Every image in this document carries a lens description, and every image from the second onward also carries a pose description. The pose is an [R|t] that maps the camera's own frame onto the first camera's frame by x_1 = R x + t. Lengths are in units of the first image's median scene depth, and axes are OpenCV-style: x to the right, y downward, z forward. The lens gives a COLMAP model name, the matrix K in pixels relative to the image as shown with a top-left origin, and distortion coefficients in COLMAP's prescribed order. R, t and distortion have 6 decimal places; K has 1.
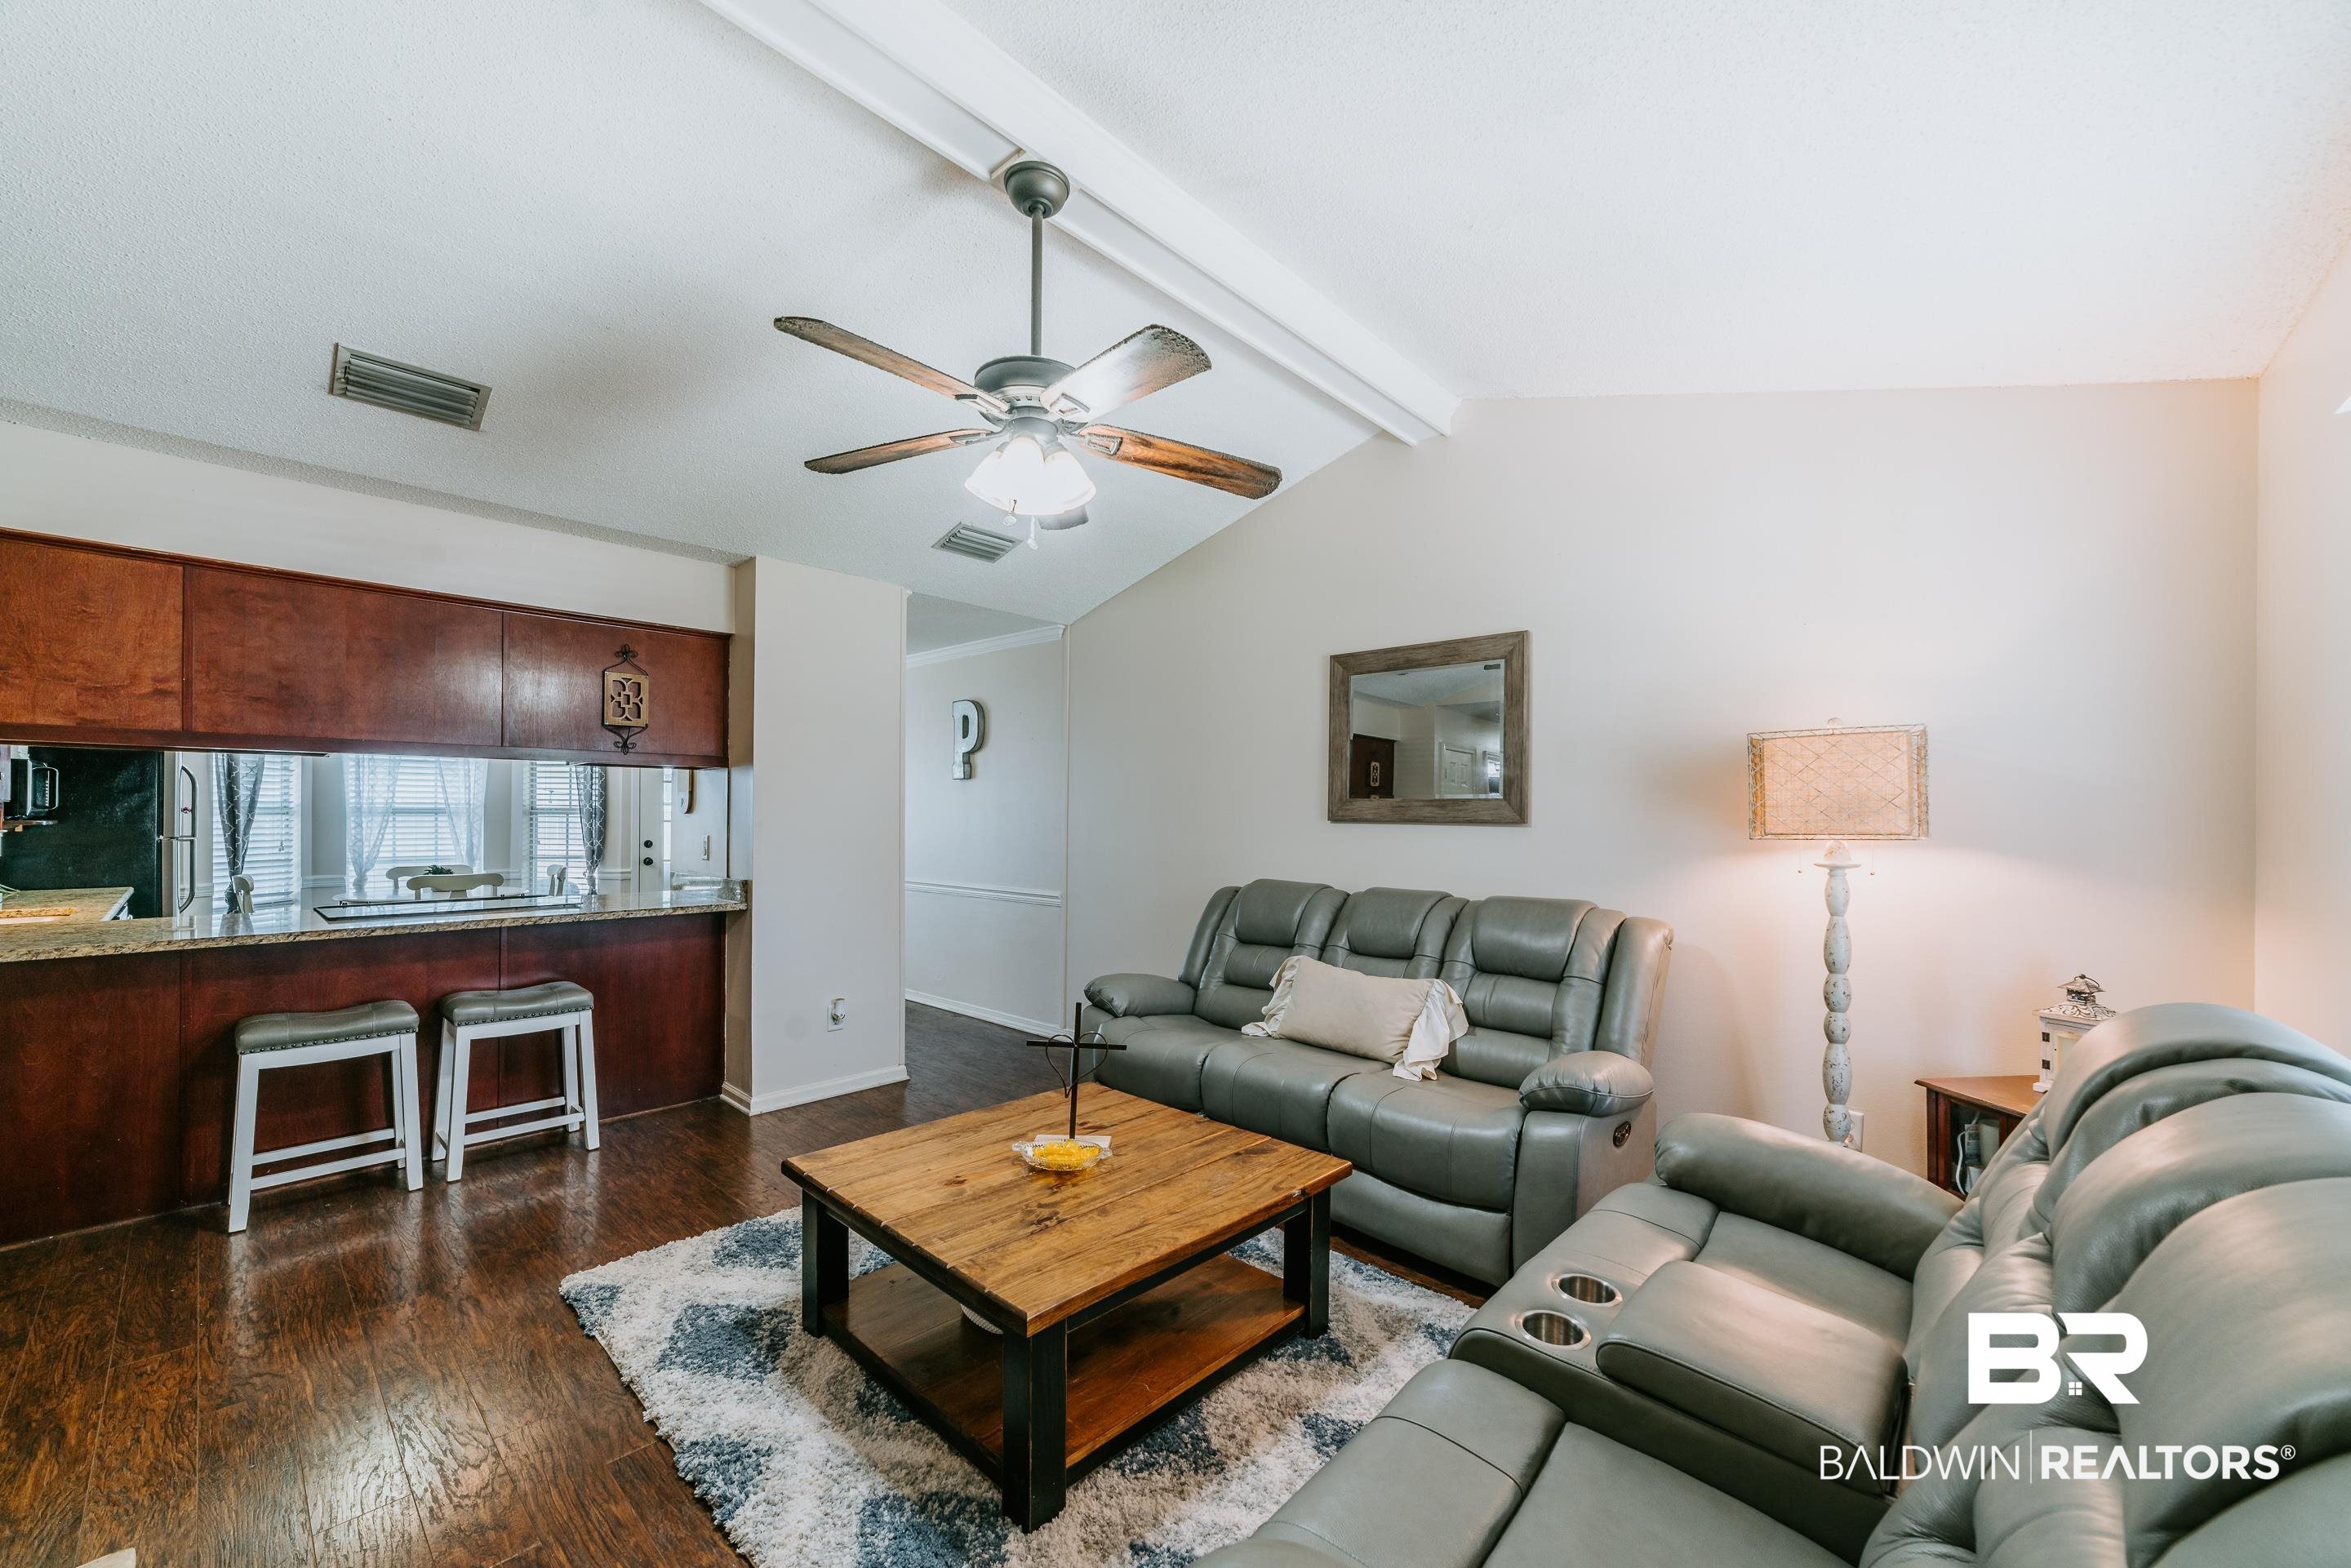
lens RADIAL K [[908.1, 0, 1160.0], [0, 908.1, 809.7], [0, 0, 1]] dist [0.015703, 0.000325]
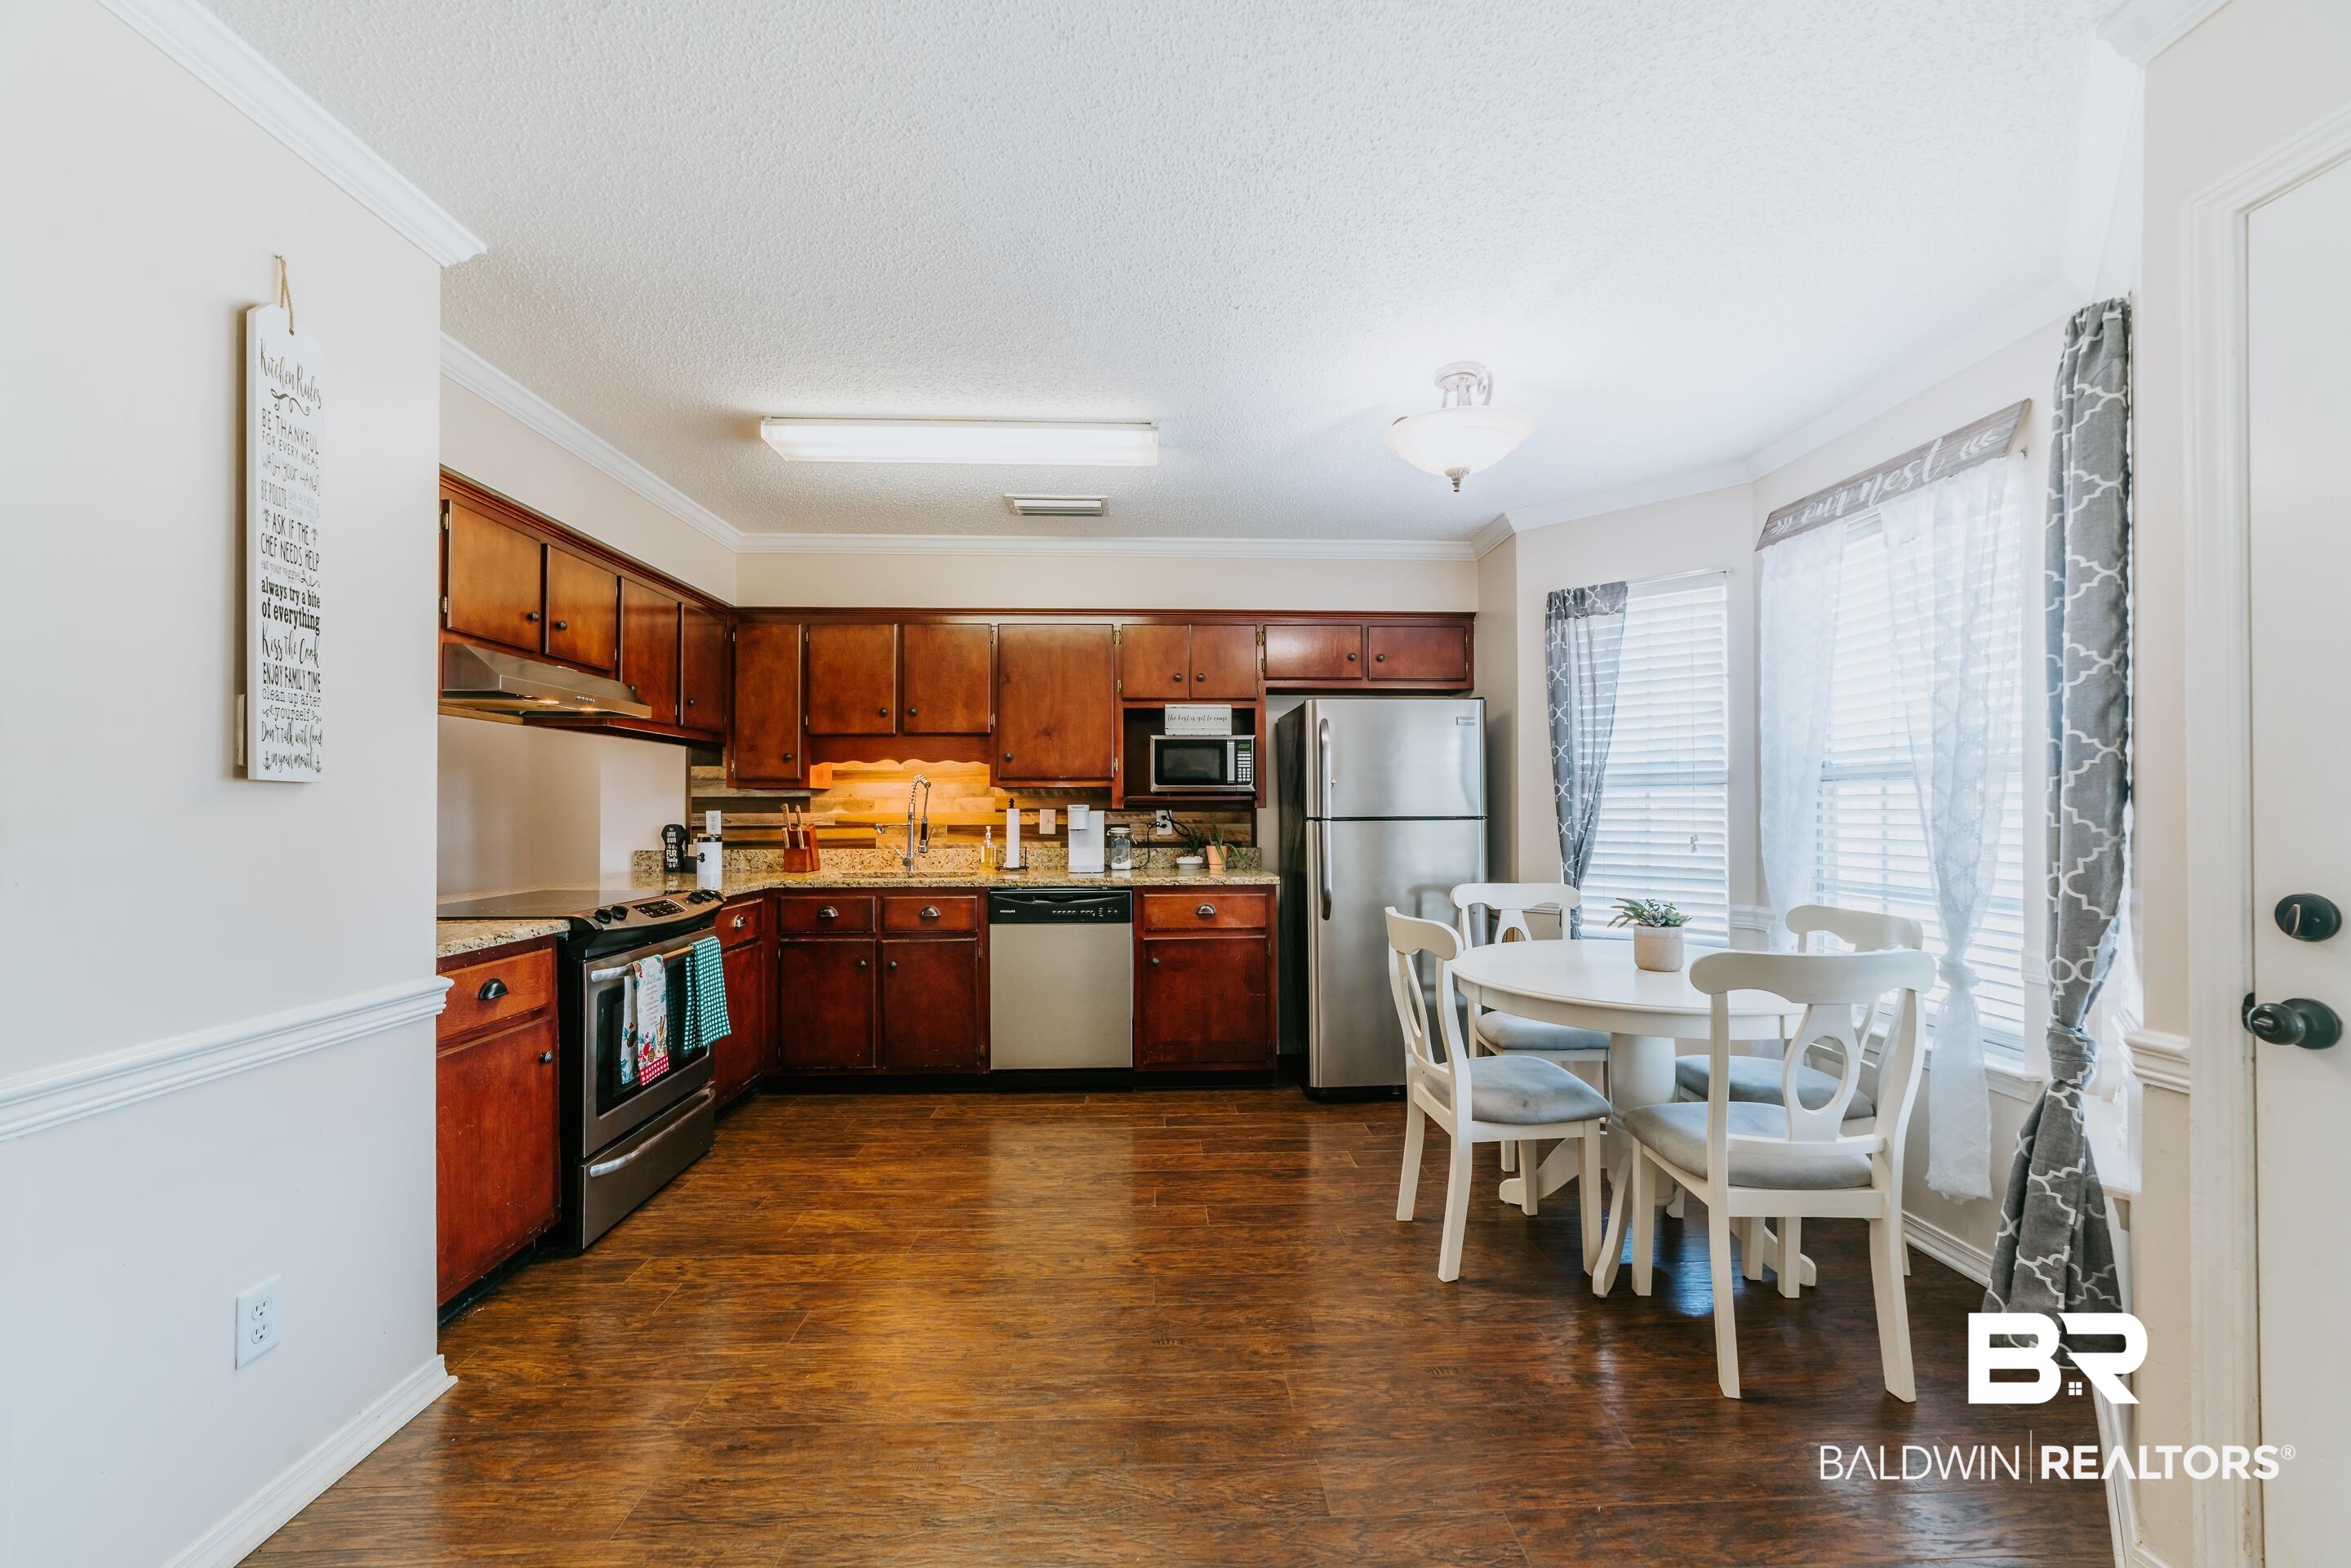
lens RADIAL K [[896.1, 0, 1181.1], [0, 896.1, 798.9], [0, 0, 1]] dist [-0.001419, 0.000423]
pose [[-0.693818, -0.010545, -0.720073, -0.427471], [0.005025, 0.999798, -0.019484, 0.025875], [0.720133, -0.017137, -0.693625, 1.351775]]
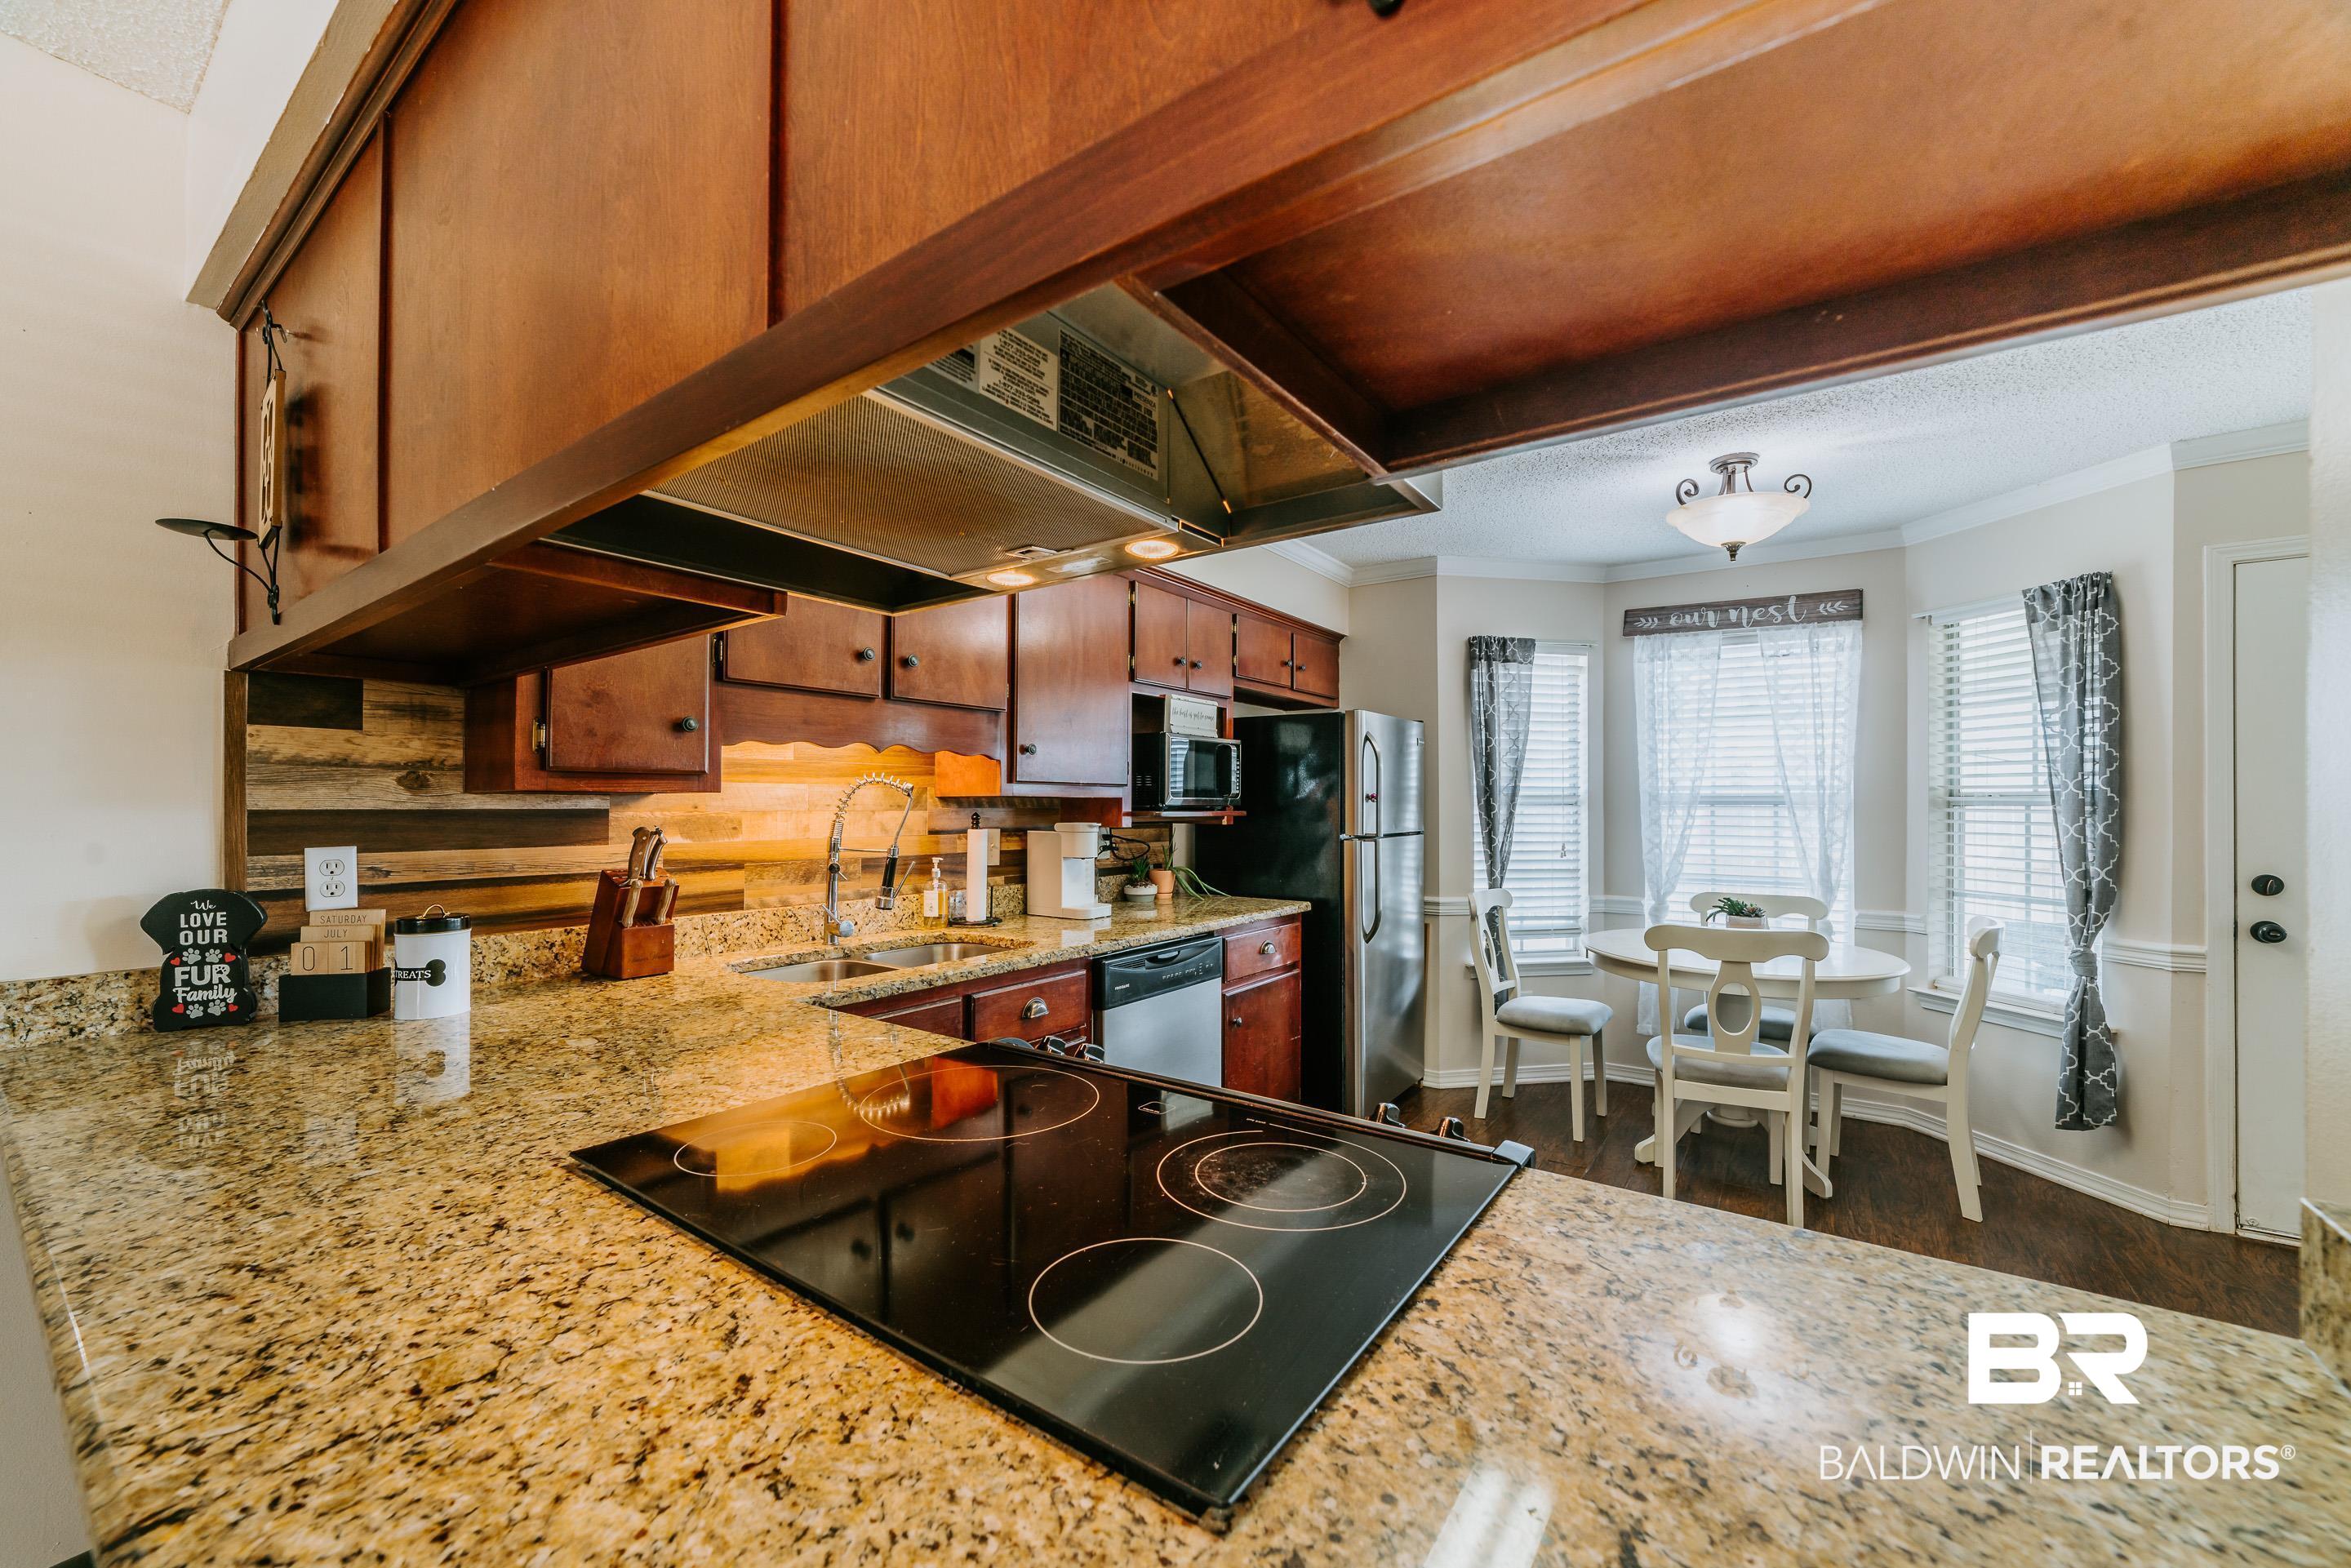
lens RADIAL K [[896.1, 0, 1181.1], [0, 896.1, 798.9], [0, 0, 1]] dist [-0.001419, 0.000423]
pose [[0.146453, -0.008858, -0.989178, -0.373591], [0.003929, 0.999957, -0.008373, 0.005730], [0.989210, -0.002660, 0.146482, 0.718011]]
